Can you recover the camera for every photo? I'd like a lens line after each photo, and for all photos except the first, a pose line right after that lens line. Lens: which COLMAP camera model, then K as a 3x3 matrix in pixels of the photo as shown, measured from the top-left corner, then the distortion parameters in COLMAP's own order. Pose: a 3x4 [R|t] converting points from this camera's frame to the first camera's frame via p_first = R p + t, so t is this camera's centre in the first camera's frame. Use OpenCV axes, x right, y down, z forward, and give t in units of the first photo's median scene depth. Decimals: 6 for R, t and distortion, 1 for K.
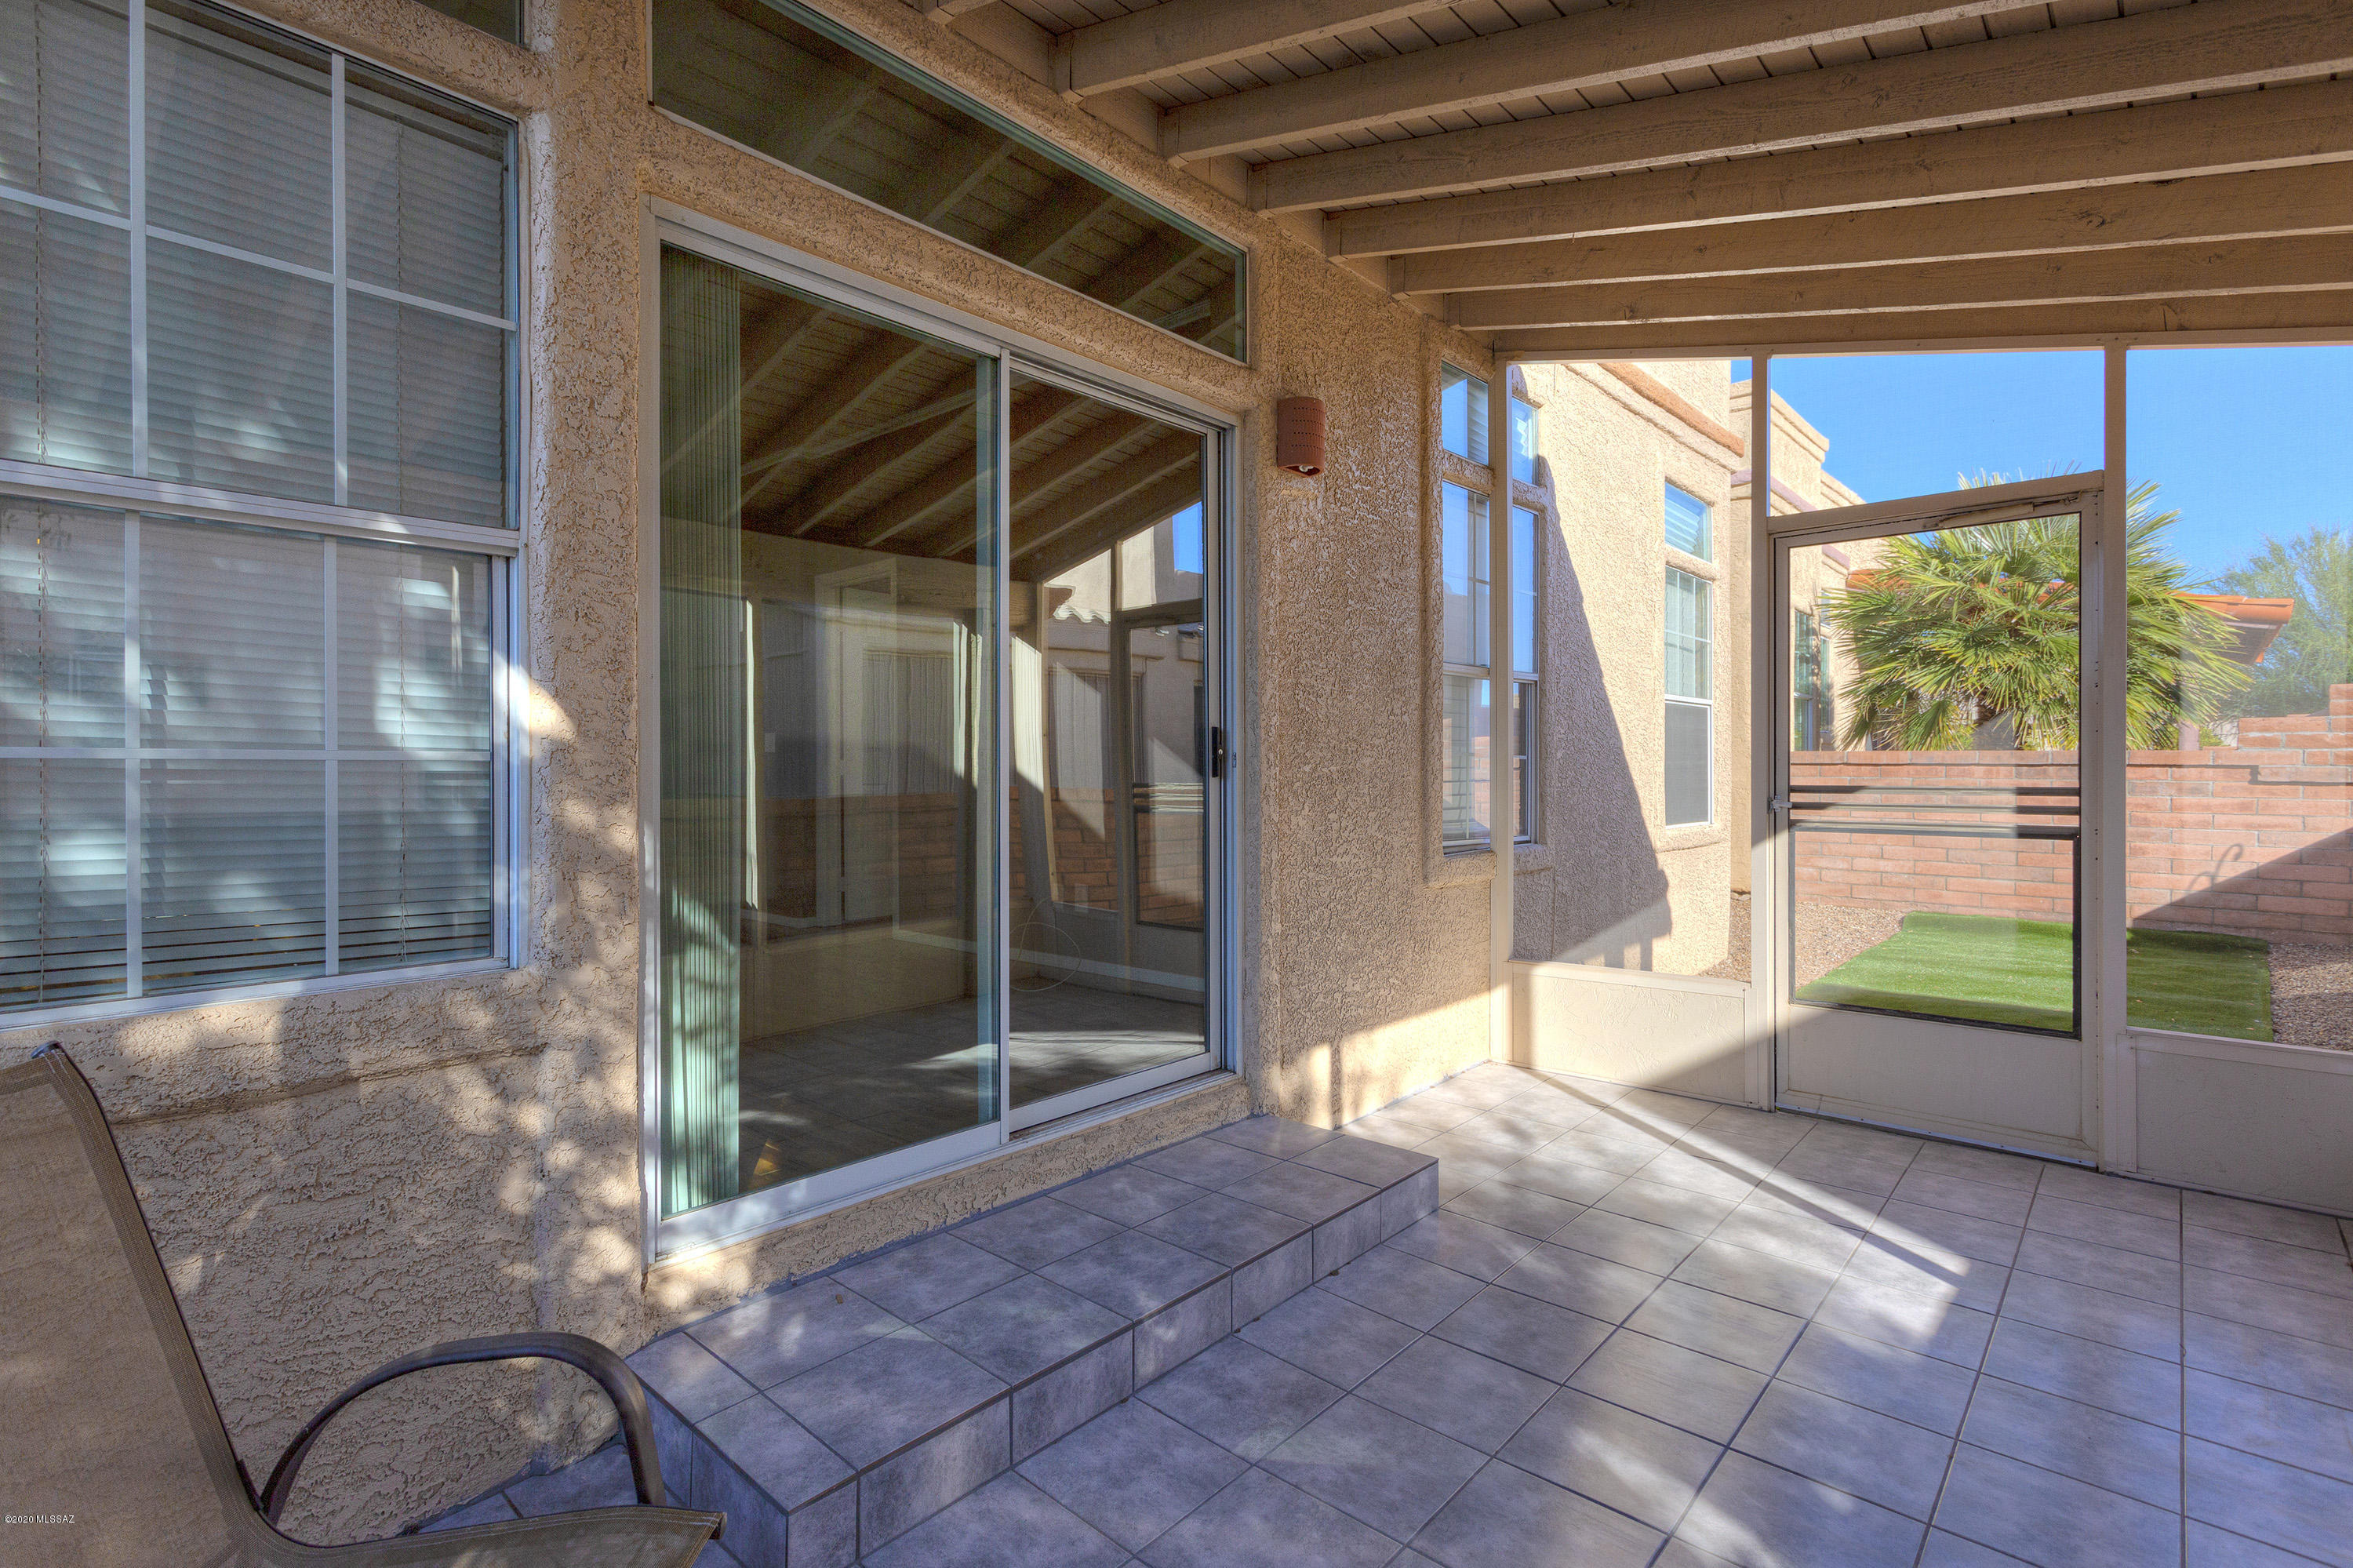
lens RADIAL K [[1122.8, 0, 1181.5], [0, 1122.8, 778.0], [0, 0, 1]] dist [0.010716, 0.000237]
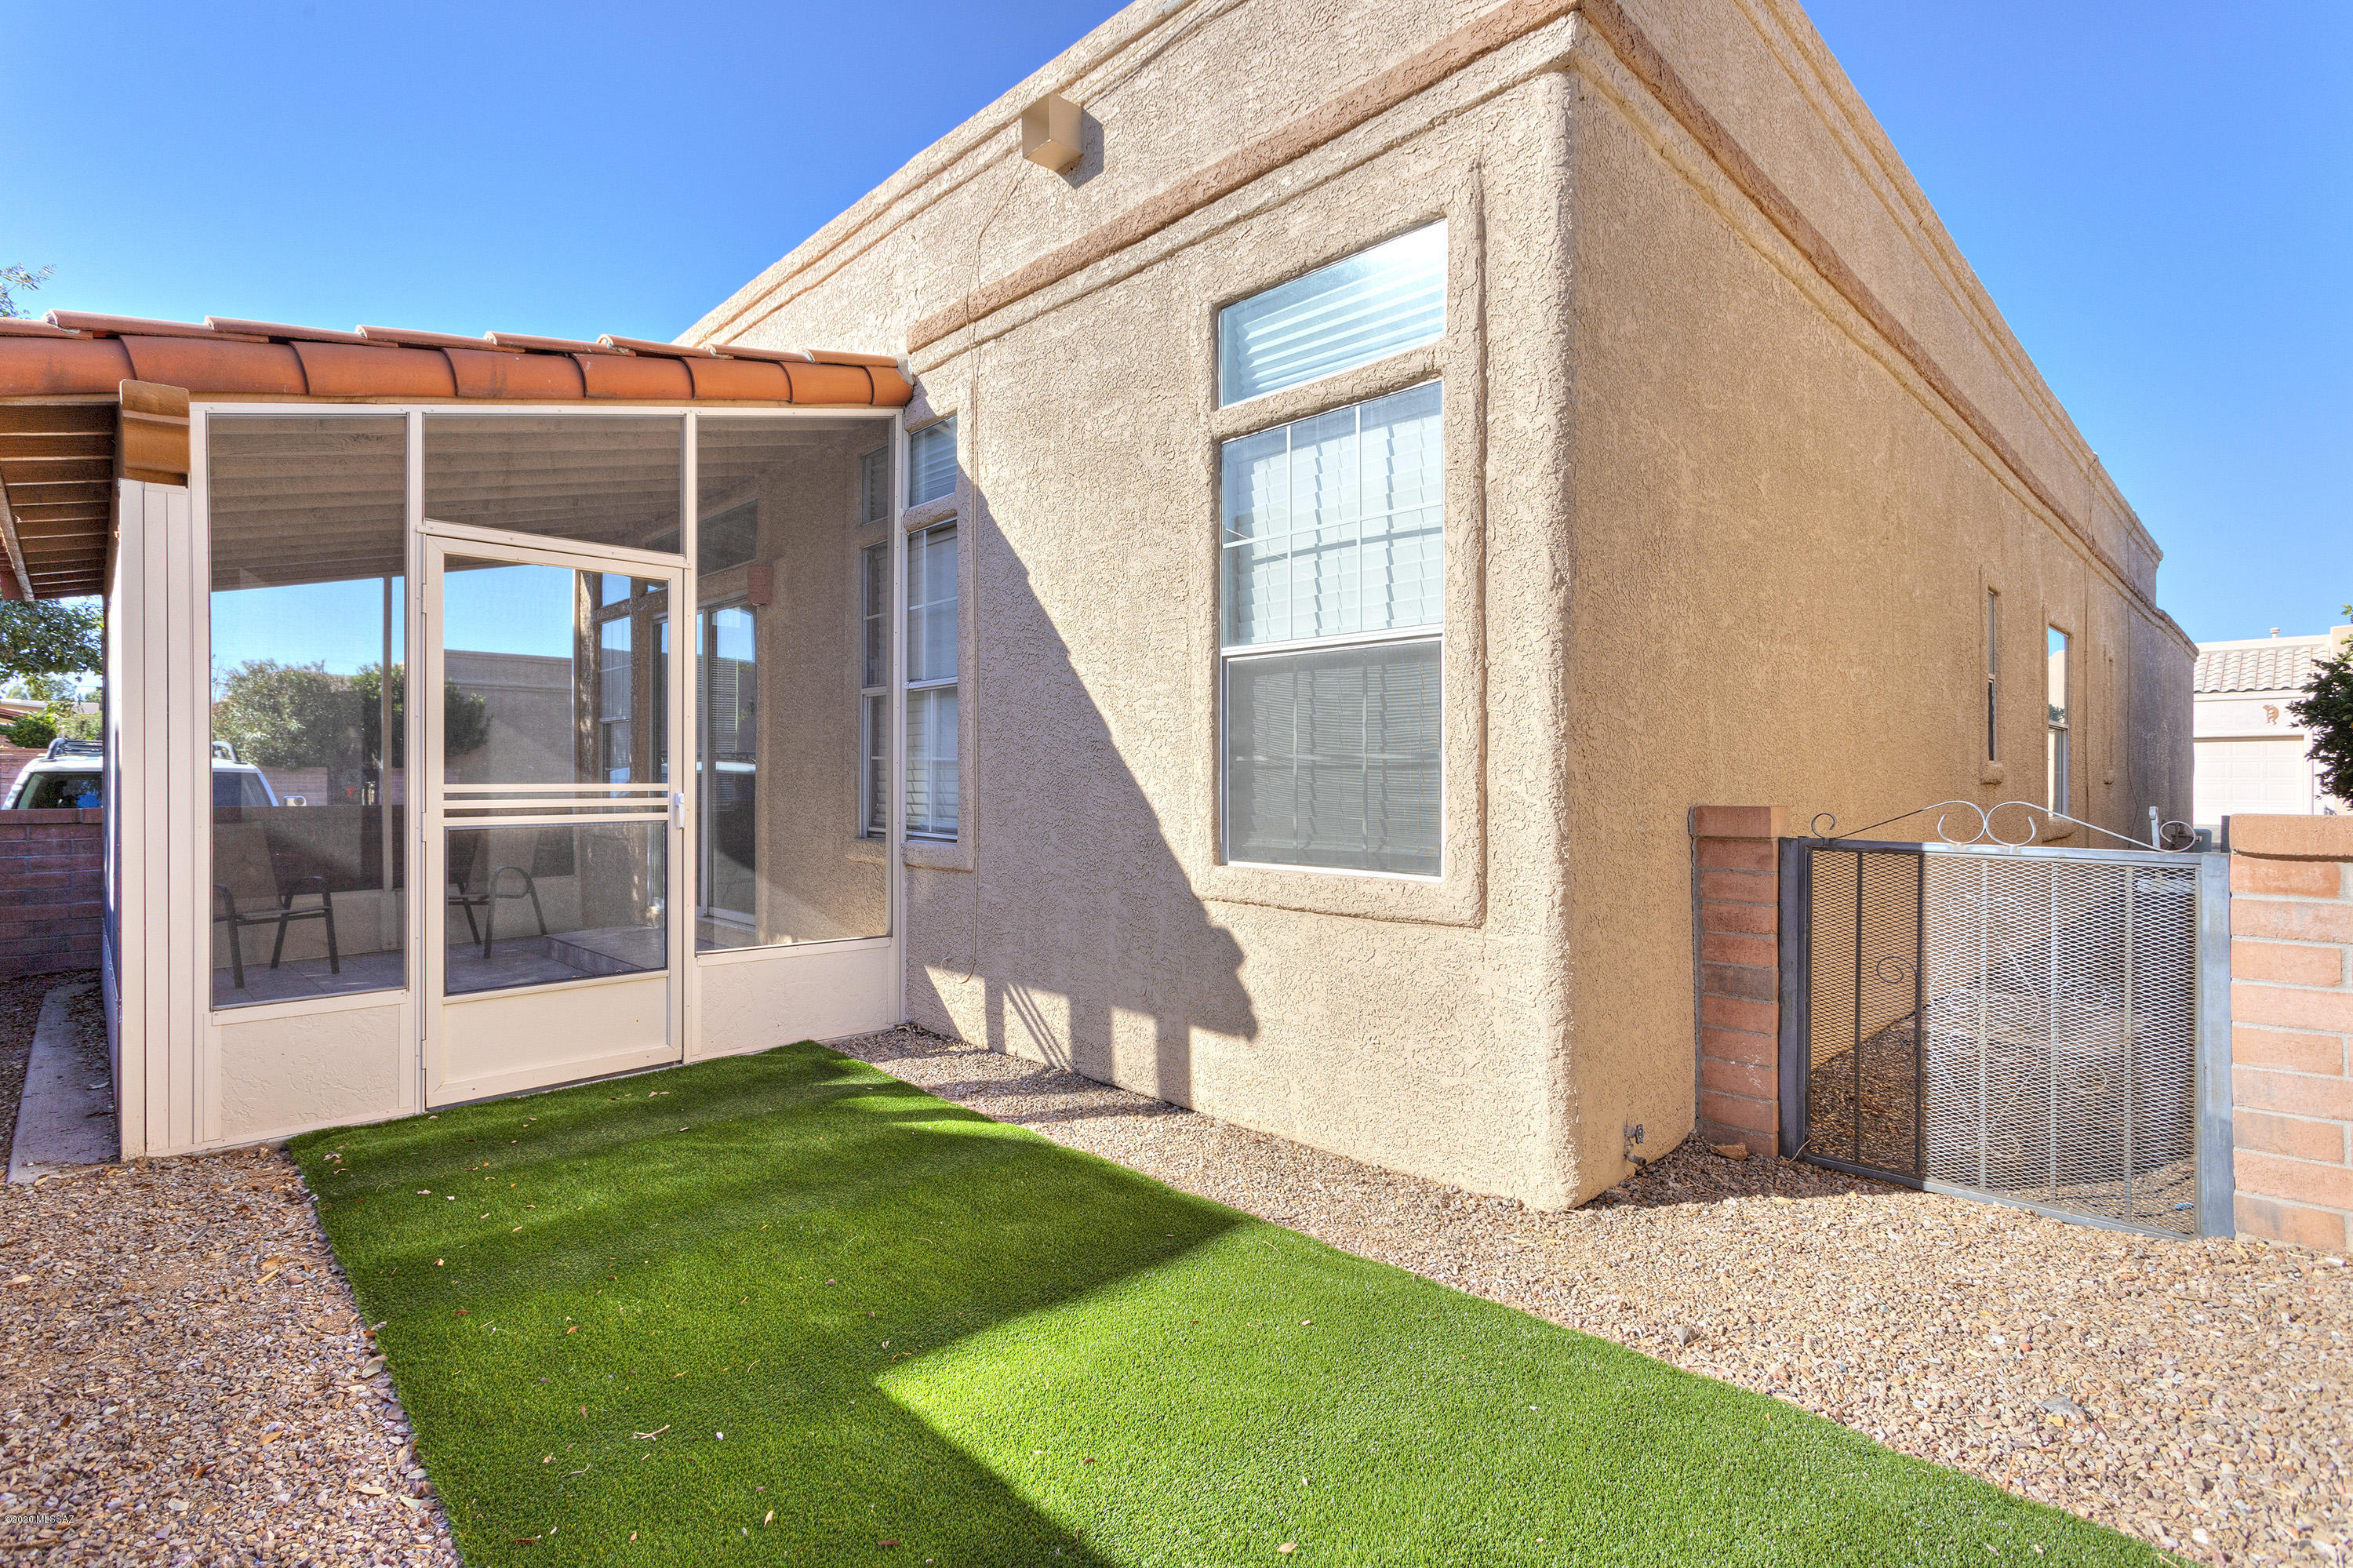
lens RADIAL K [[1122.8, 0, 1170.4], [0, 1122.8, 780.2], [0, 0, 1]] dist [0.010716, 0.000237]
pose [[-0.064678, 0.008528, -0.997870, 1.860725], [-0.008057, 0.999926, 0.009068, -0.014775], [0.997874, 0.008626, -0.064604, 1.770375]]
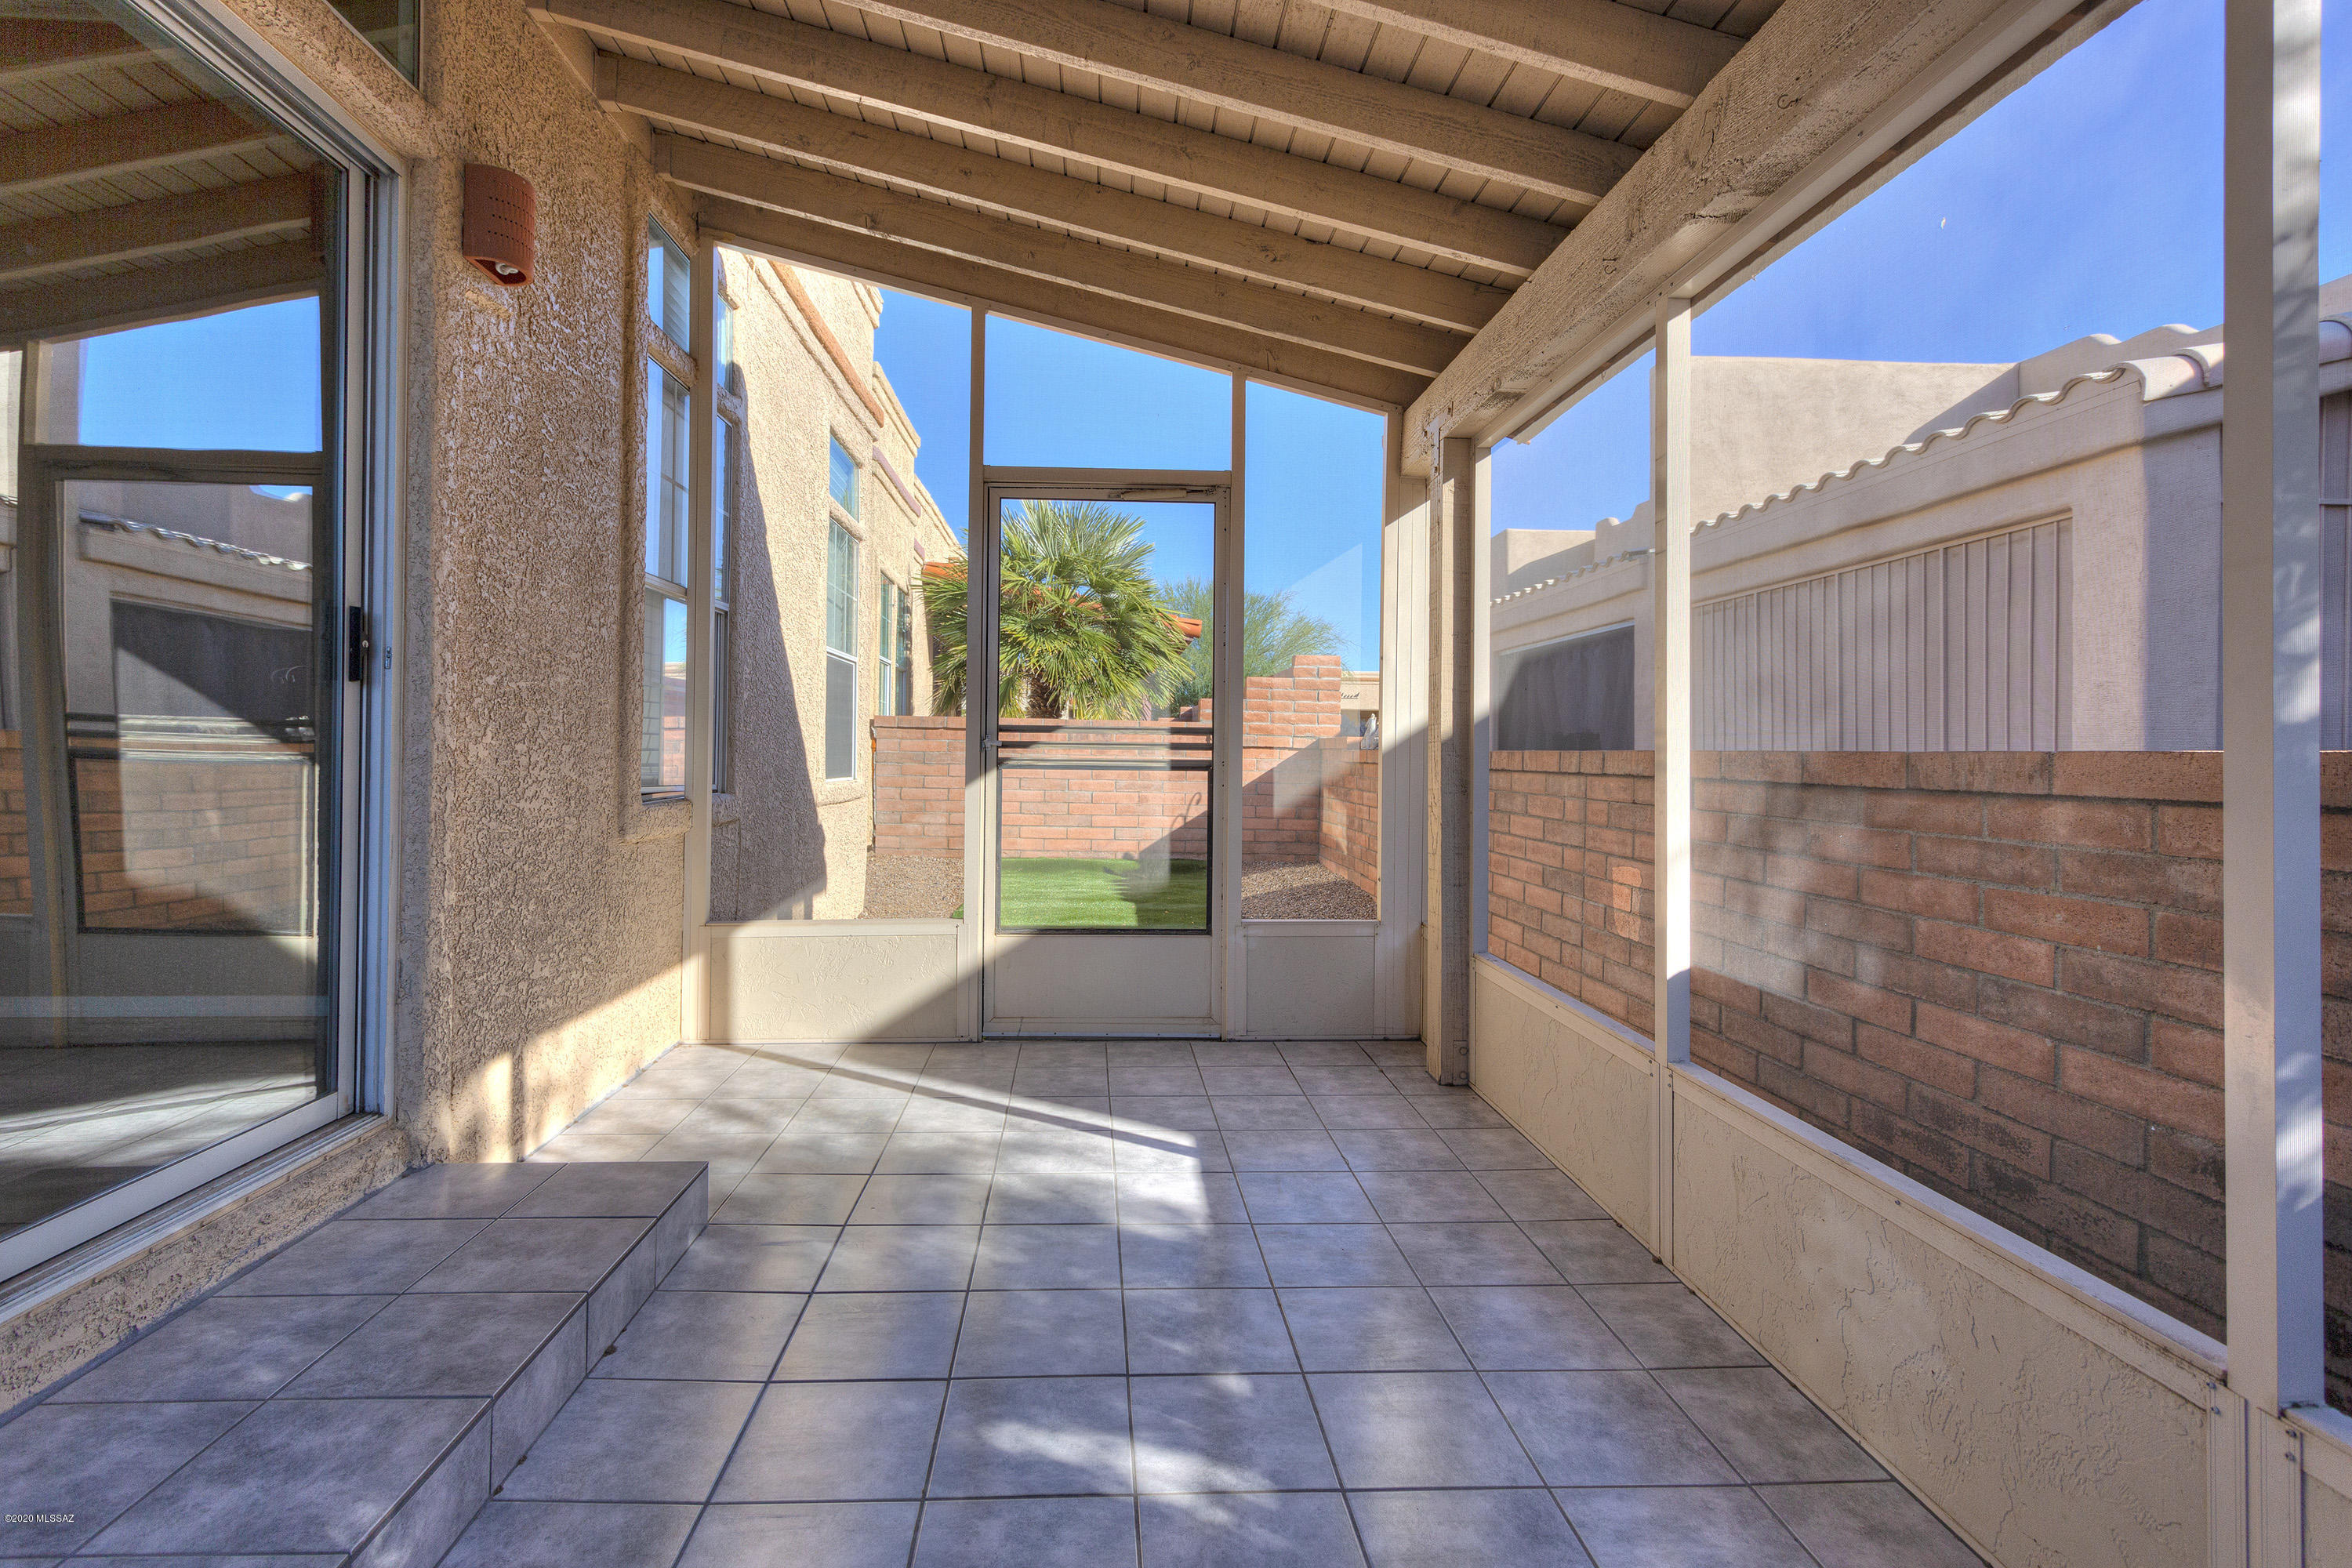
lens RADIAL K [[1122.2, 0, 1140.3], [0, 1122.2, 744.6], [0, 0, 1]] dist [0.010716, 0.000237]
pose [[0.713699, 0.016090, 0.700268, -0.105112], [-0.007379, 0.999853, -0.015454, 0.043729], [-0.700414, 0.005862, 0.713713, 0.182043]]
